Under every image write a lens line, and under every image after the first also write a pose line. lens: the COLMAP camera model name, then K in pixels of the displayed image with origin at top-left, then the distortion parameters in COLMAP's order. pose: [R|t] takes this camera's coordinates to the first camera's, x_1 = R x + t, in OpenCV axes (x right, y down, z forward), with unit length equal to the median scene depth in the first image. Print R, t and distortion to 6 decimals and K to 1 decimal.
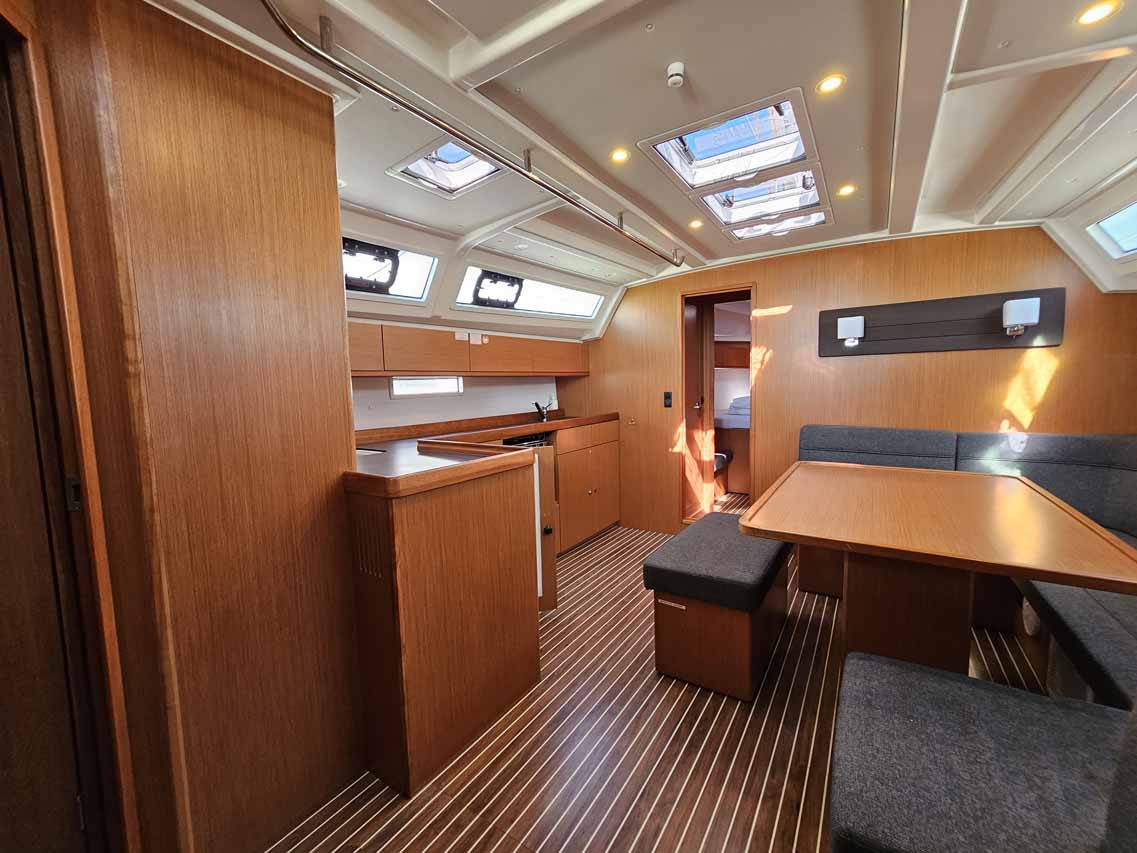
lens RADIAL K [[468.7, 0, 559.9], [0, 468.7, 426.2], [0, 0, 1]] dist [0.001022, 0.000824]
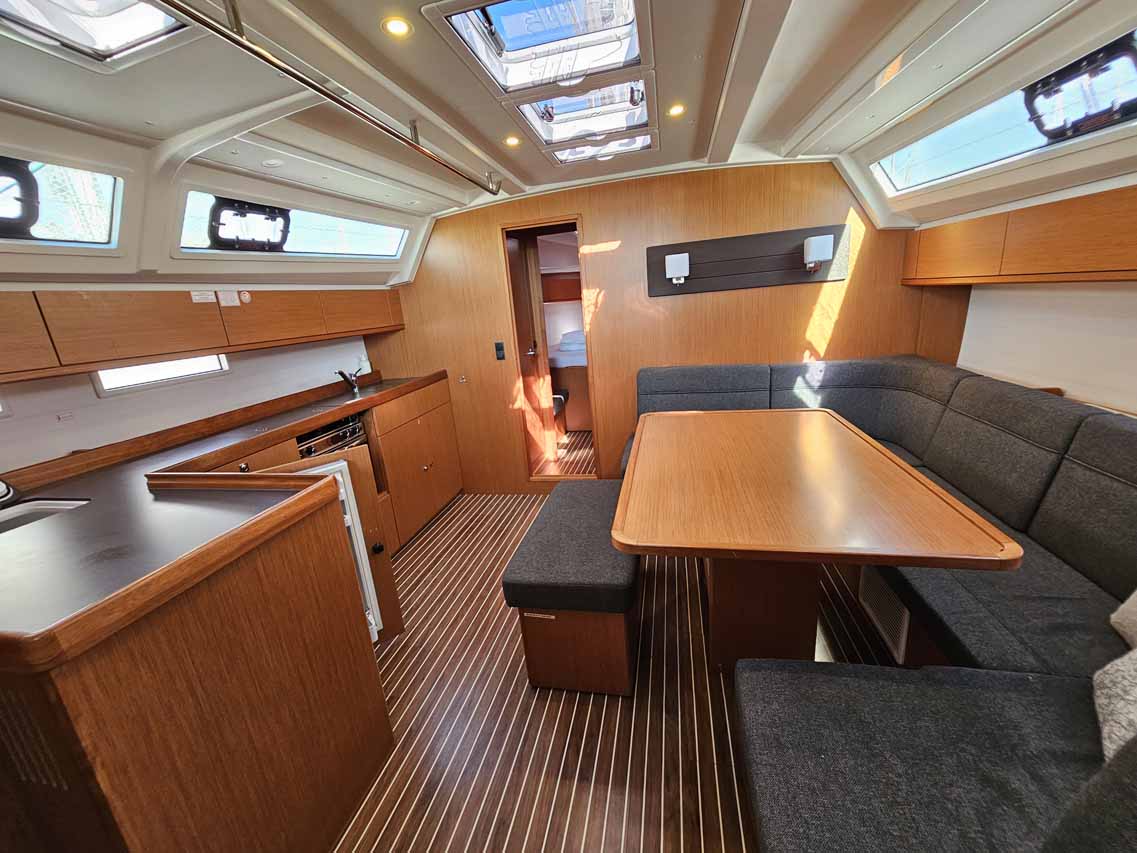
lens RADIAL K [[468.7, 0, 559.9], [0, 468.7, 426.2], [0, 0, 1]] dist [0.001022, 0.000824]
pose [[0.931524, -0.147794, 0.332294, 0.024900], [0.096132, 0.981268, 0.166949, -0.072337], [-0.350744, -0.123573, 0.928282, 0.151738]]
